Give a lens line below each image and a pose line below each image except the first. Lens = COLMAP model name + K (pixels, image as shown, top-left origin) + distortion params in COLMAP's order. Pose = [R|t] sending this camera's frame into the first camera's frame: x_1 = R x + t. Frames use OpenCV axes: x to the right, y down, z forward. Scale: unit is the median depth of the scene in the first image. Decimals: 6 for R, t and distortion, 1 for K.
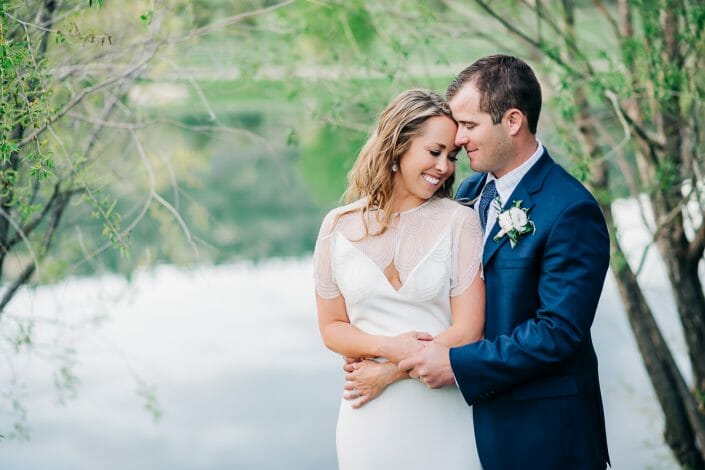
lens RADIAL K [[1726.7, 0, 352.5], [0, 1726.7, 235.0], [0, 0, 1]] dist [0.187078, -0.102890]
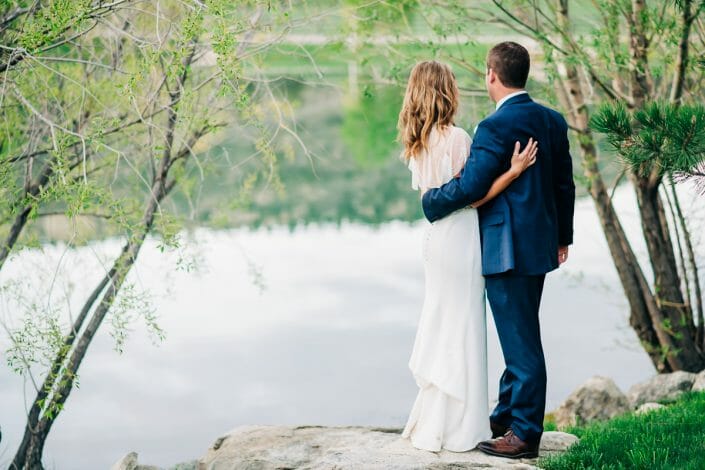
lens RADIAL K [[1726.7, 0, 352.5], [0, 1726.7, 235.0], [0, 0, 1]] dist [0.187078, -0.102890]
pose [[0.999516, 0.022934, -0.021037, -0.009931], [-0.022514, 0.999546, 0.020003, 0.028022], [0.021486, -0.019520, 0.999579, -0.364250]]
